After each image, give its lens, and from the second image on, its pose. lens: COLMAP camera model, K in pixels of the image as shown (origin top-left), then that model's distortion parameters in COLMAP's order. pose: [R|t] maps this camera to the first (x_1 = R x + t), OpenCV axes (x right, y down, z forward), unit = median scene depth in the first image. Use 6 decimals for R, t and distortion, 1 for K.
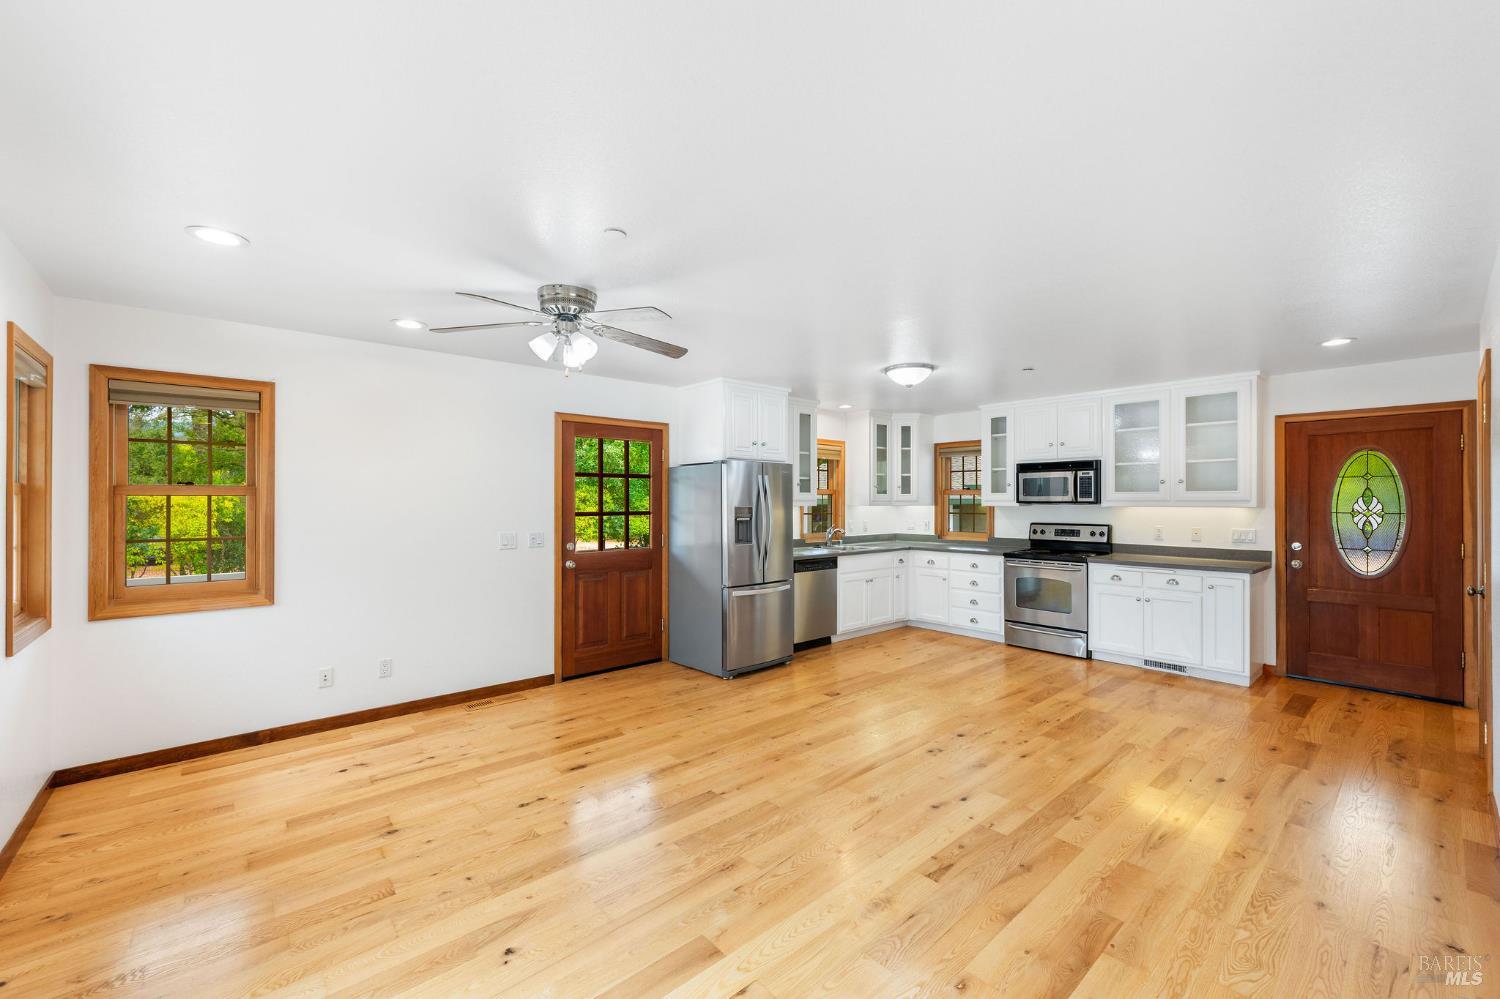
lens RADIAL K [[601.8, 0, 754.2], [0, 601.8, 500.5], [0, 0, 1]] dist [-0.000807, 0.000248]
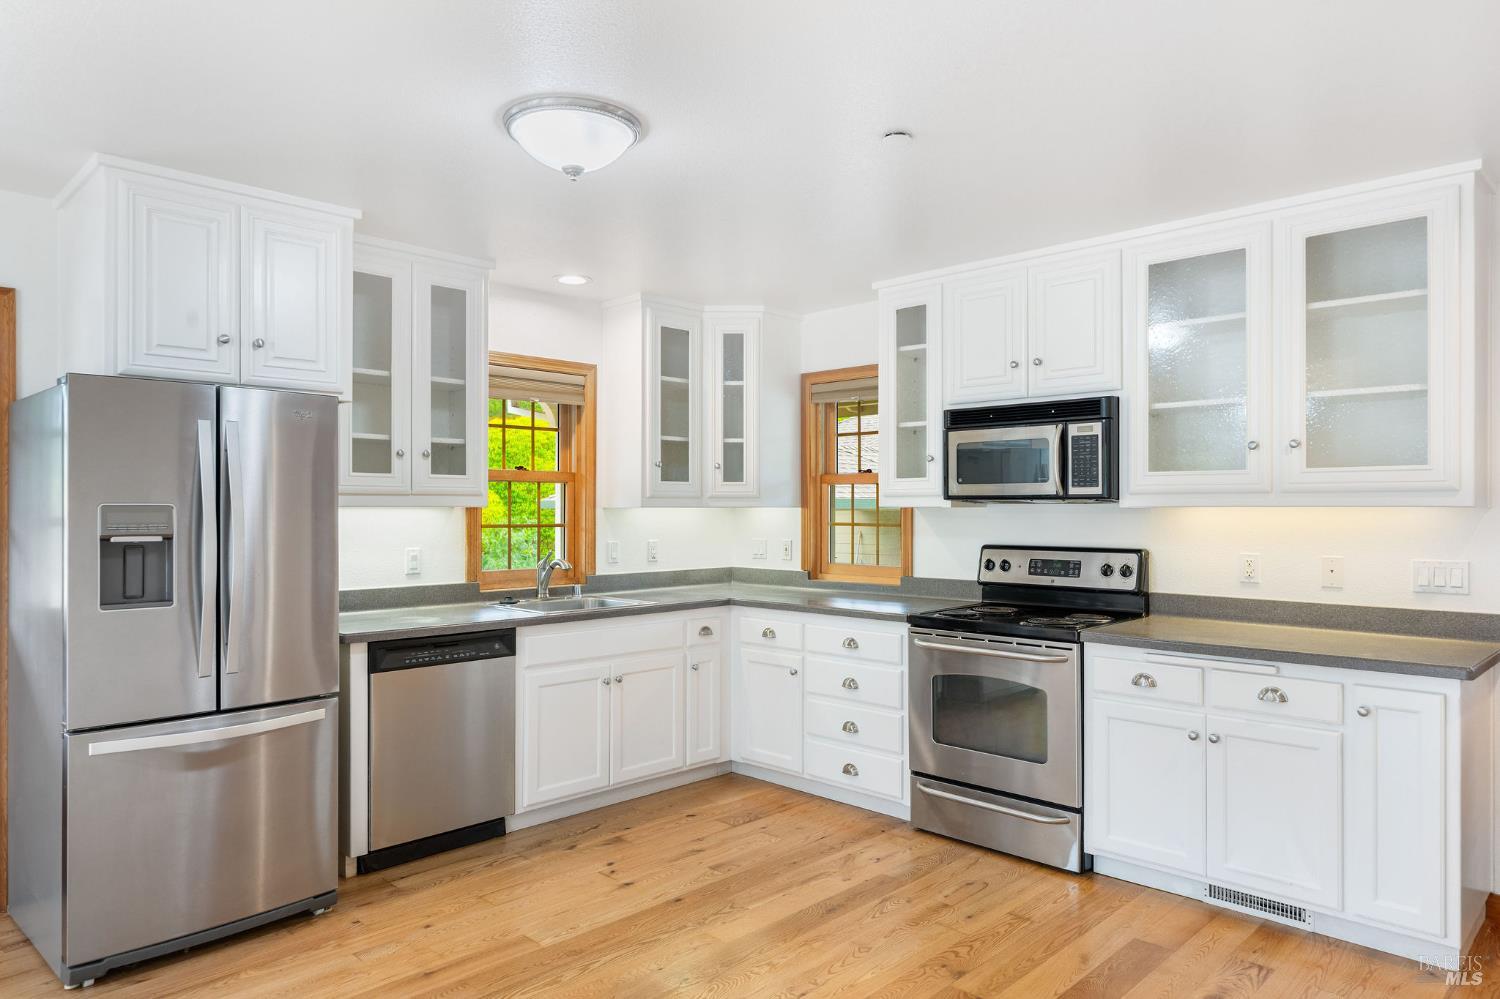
lens RADIAL K [[954.9, 0, 752.0], [0, 954.9, 503.6], [0, 0, 1]] dist [0.000857, 0.000135]
pose [[0.997527, 0.000260, 0.070281, 0.263607], [-0.000072, 0.999996, -0.002684, 0.009272], [-0.070282, 0.002672, 0.997524, 0.338049]]
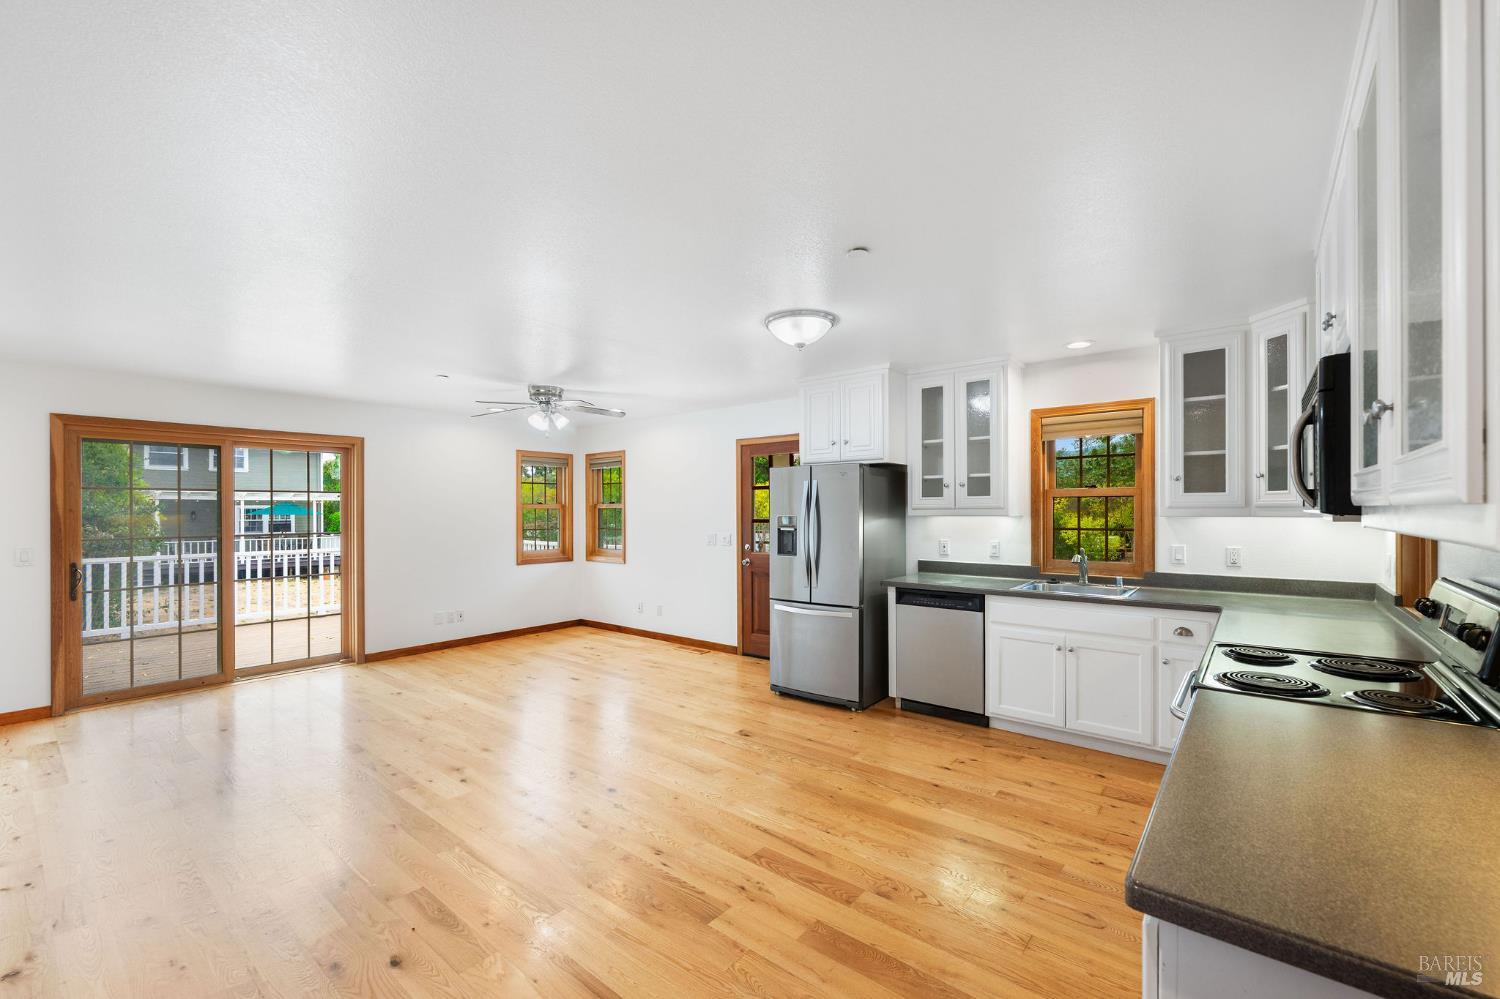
lens RADIAL K [[622.0, 0, 757.3], [0, 622.0, 507.2], [0, 0, 1]] dist [0.002115, 0.000025]
pose [[0.164519, -0.004803, -0.986362, 0.783380], [0.007784, 0.999963, -0.003571, -0.000014], [0.986343, -0.007091, 0.164550, 0.671945]]
